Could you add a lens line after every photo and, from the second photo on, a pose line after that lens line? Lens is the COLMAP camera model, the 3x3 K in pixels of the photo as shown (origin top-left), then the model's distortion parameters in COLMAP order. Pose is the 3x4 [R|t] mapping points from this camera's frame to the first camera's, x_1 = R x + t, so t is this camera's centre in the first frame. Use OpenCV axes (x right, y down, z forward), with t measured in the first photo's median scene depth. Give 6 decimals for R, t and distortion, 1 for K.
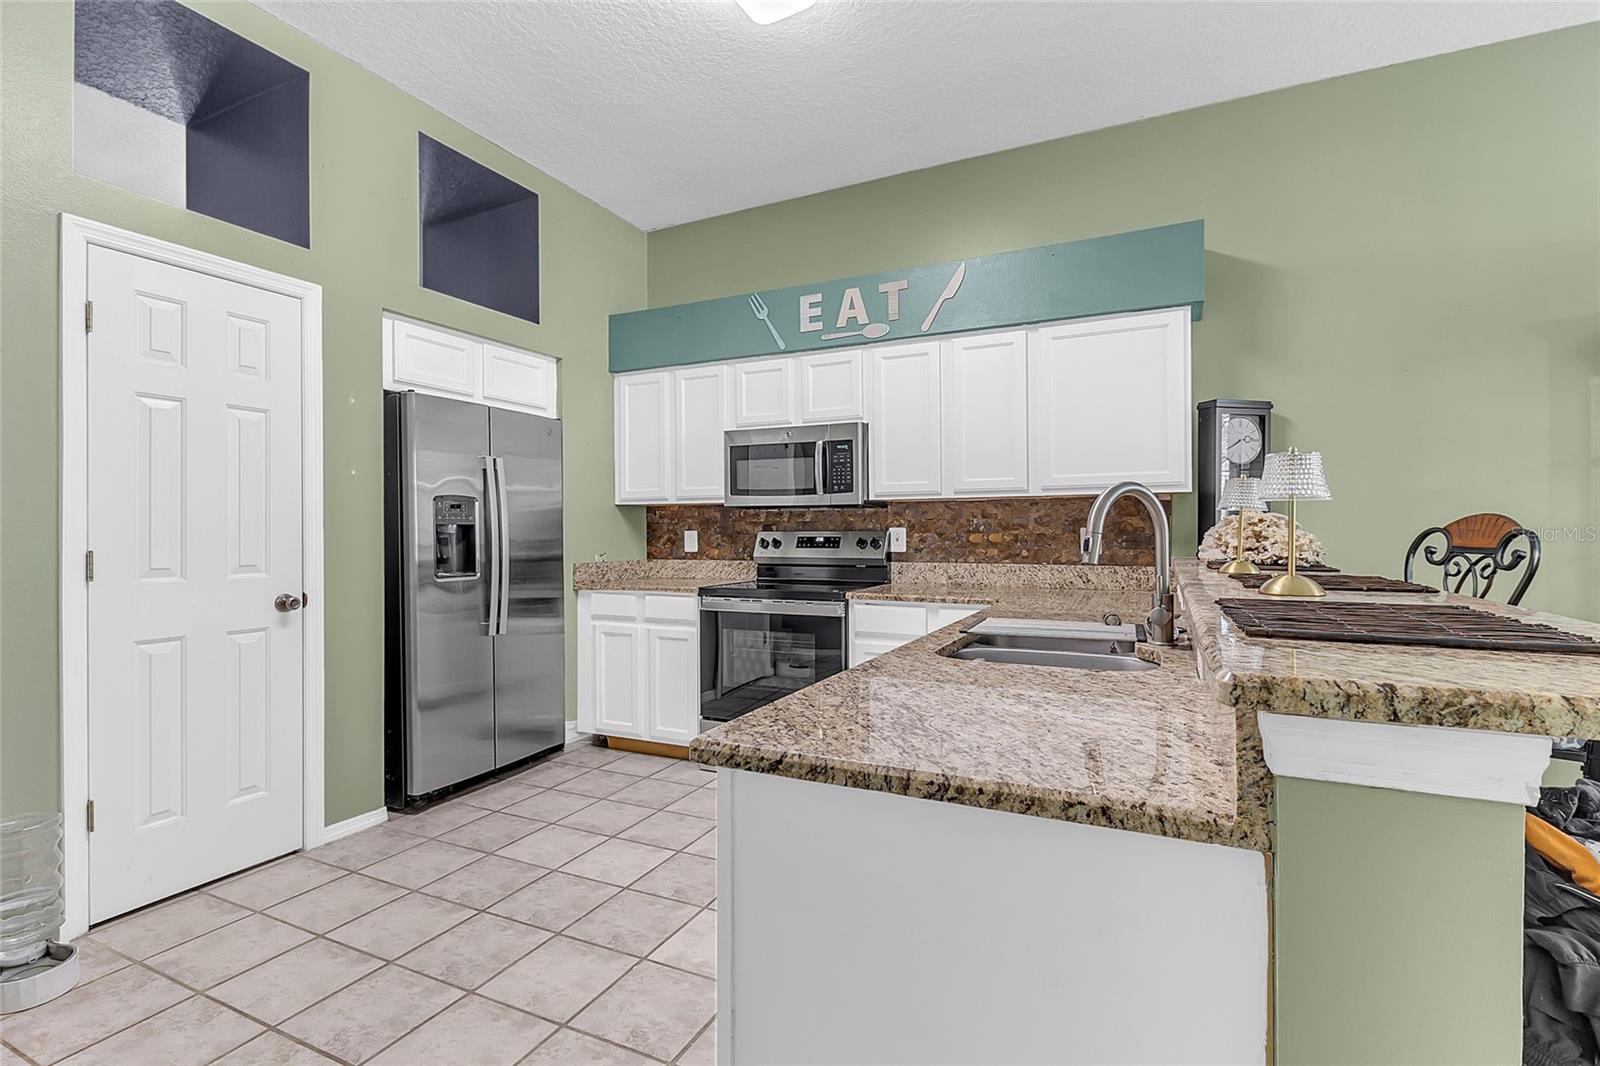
lens RADIAL K [[748.6, 0, 802.5], [0, 748.6, 532.7], [0, 0, 1]] dist [0.009798, -0.003437]
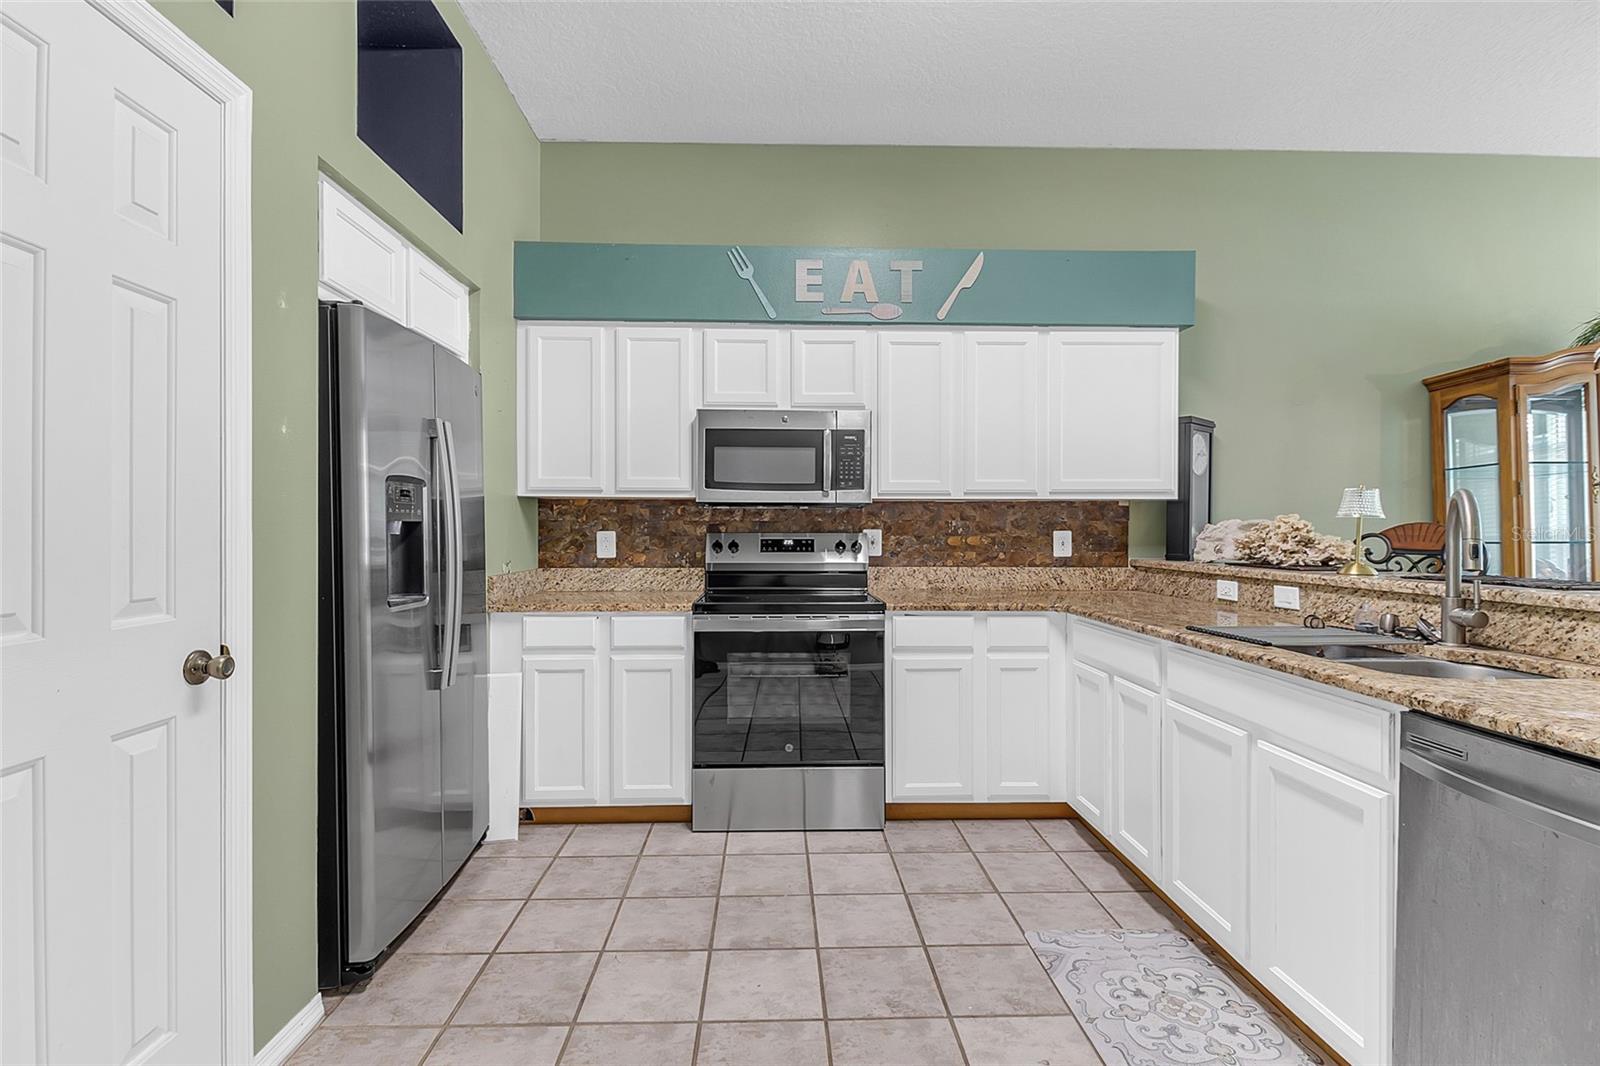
lens RADIAL K [[748.6, 0, 790.9], [0, 748.6, 533.5], [0, 0, 1]] dist [0.009798, -0.003437]
pose [[0.889017, 0.003433, 0.457862, -0.411453], [-0.004510, 0.999989, 0.001258, -0.002554], [-0.457853, -0.003184, 0.889022, 0.246483]]
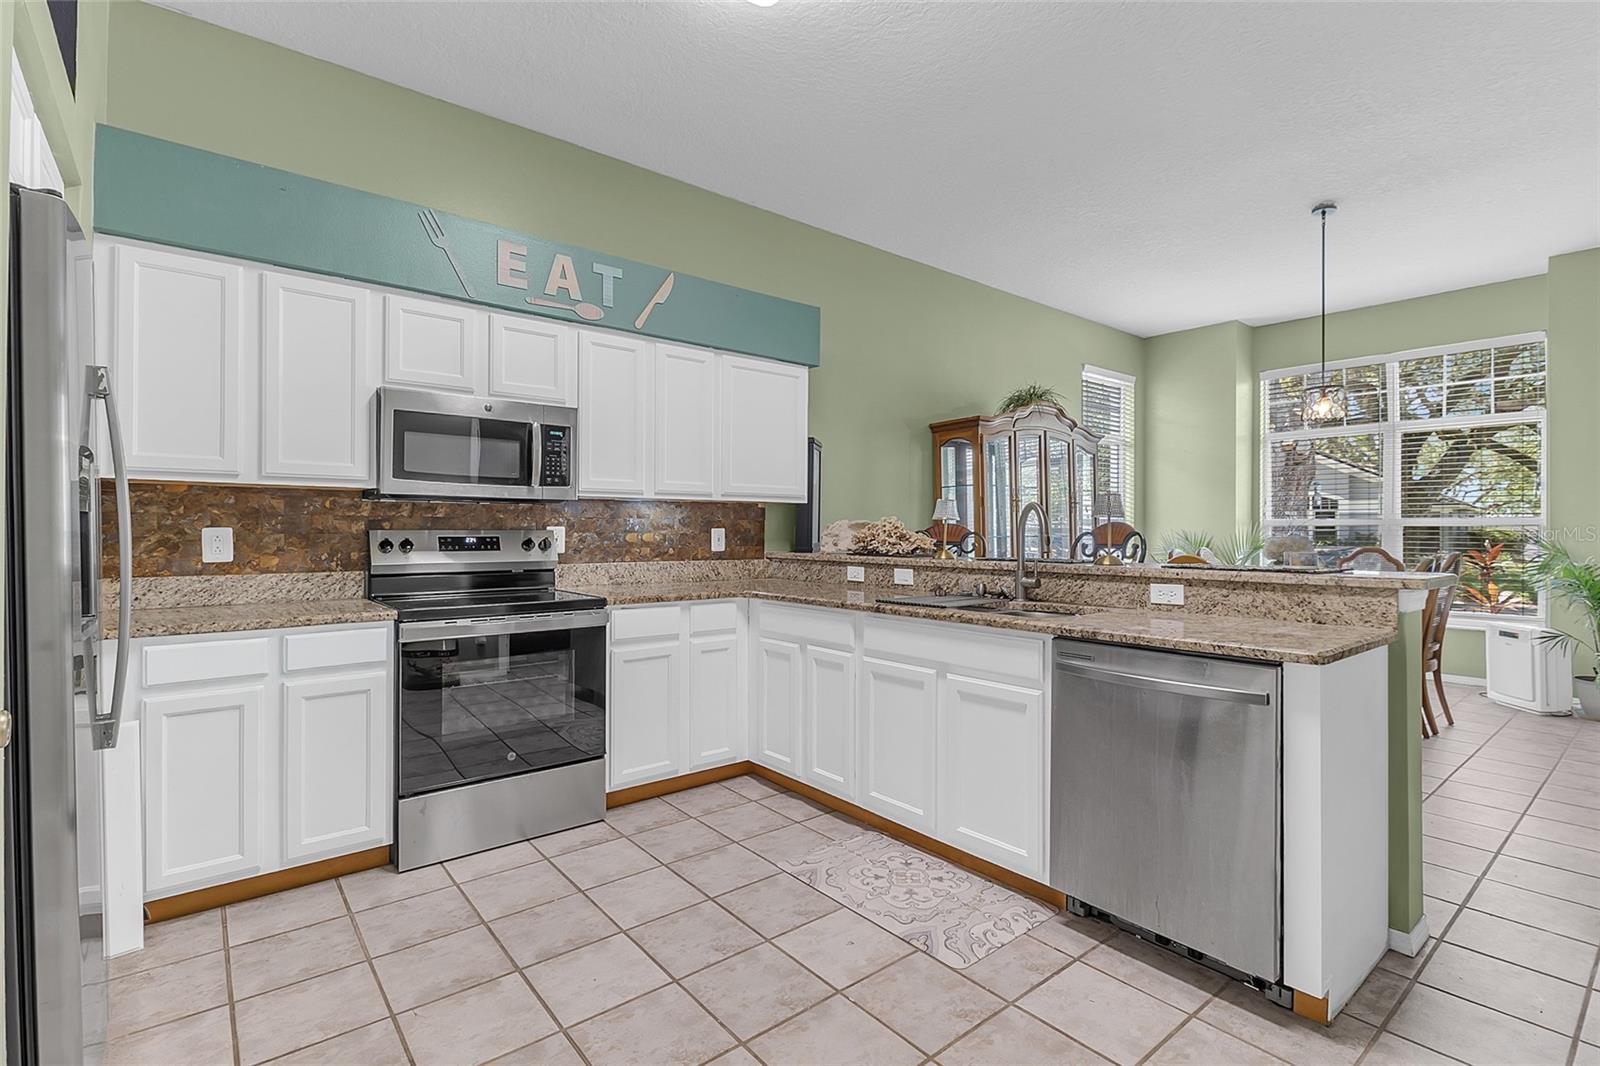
lens RADIAL K [[748.6, 0, 804.7], [0, 748.6, 529.8], [0, 0, 1]] dist [0.009798, -0.003437]
pose [[0.422662, 0.005733, 0.906269, -0.611738], [-0.003621, 0.999983, -0.004637, 0.000475], [-0.906280, -0.001322, 0.422675, 0.368854]]
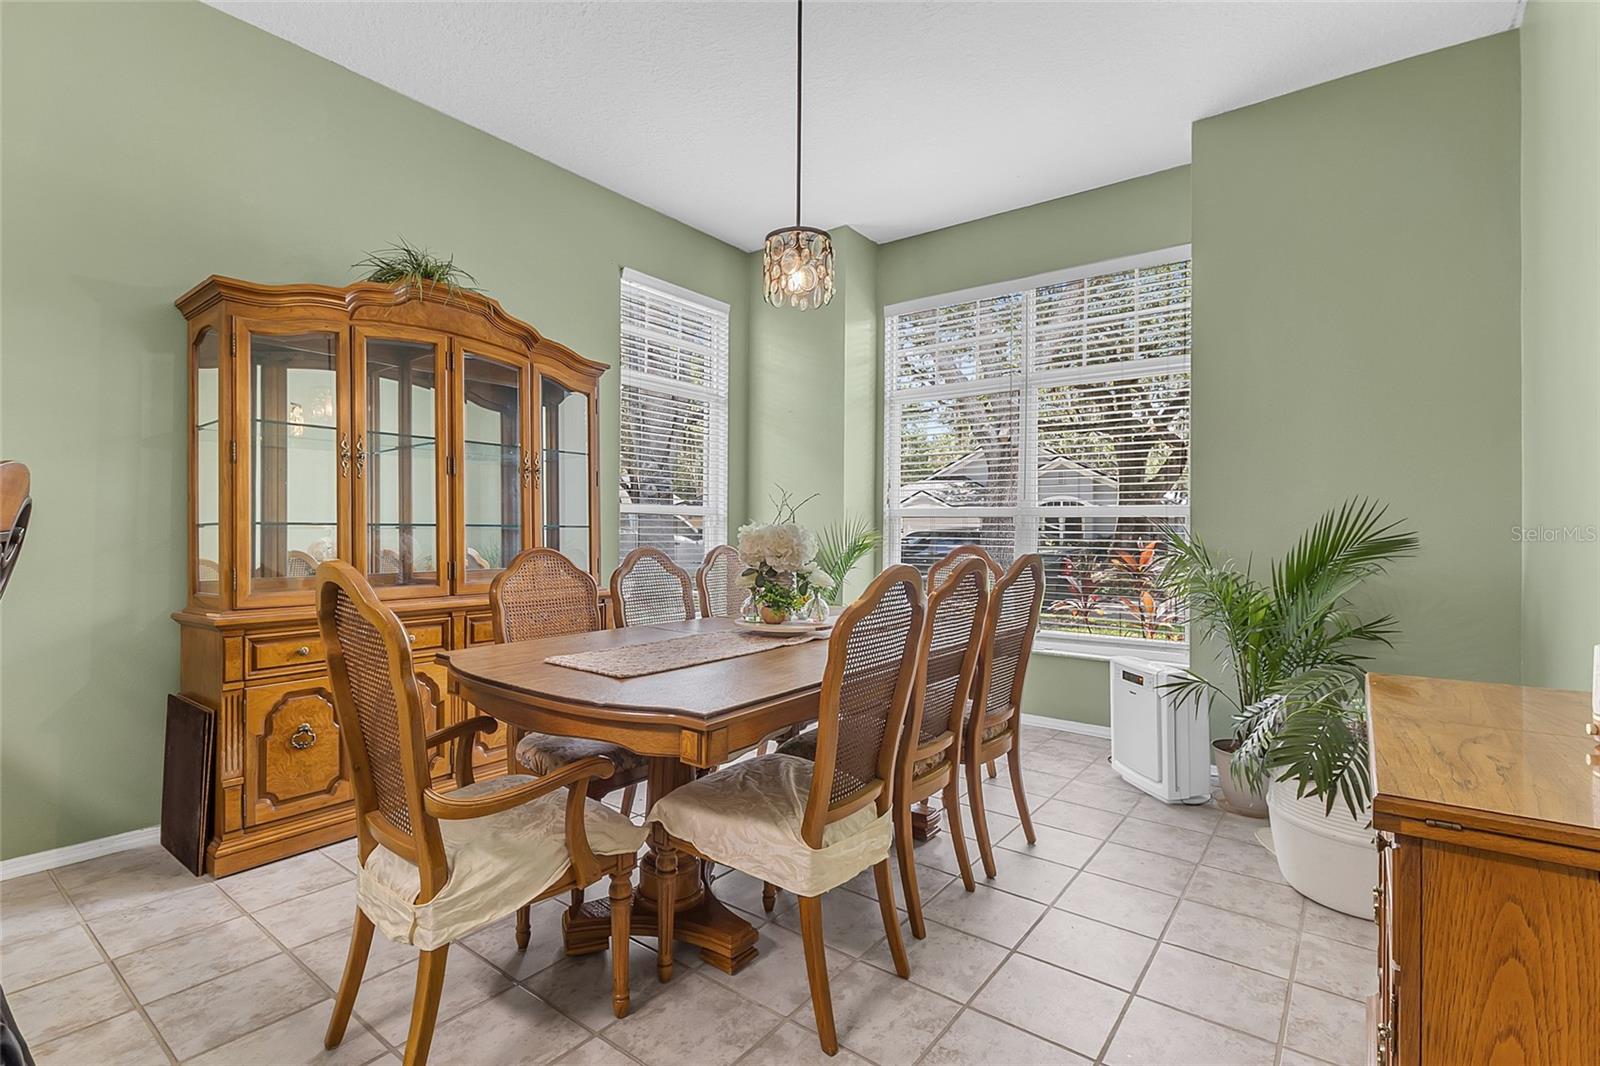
lens RADIAL K [[748.6, 0, 786.7], [0, 748.6, 516.1], [0, 0, 1]] dist [0.009798, -0.003437]
pose [[0.218404, 0.024854, 0.975542, -0.560684], [-0.015998, 0.999632, -0.021886, 0.001216], [-0.975727, -0.010827, 0.218722, 0.345411]]
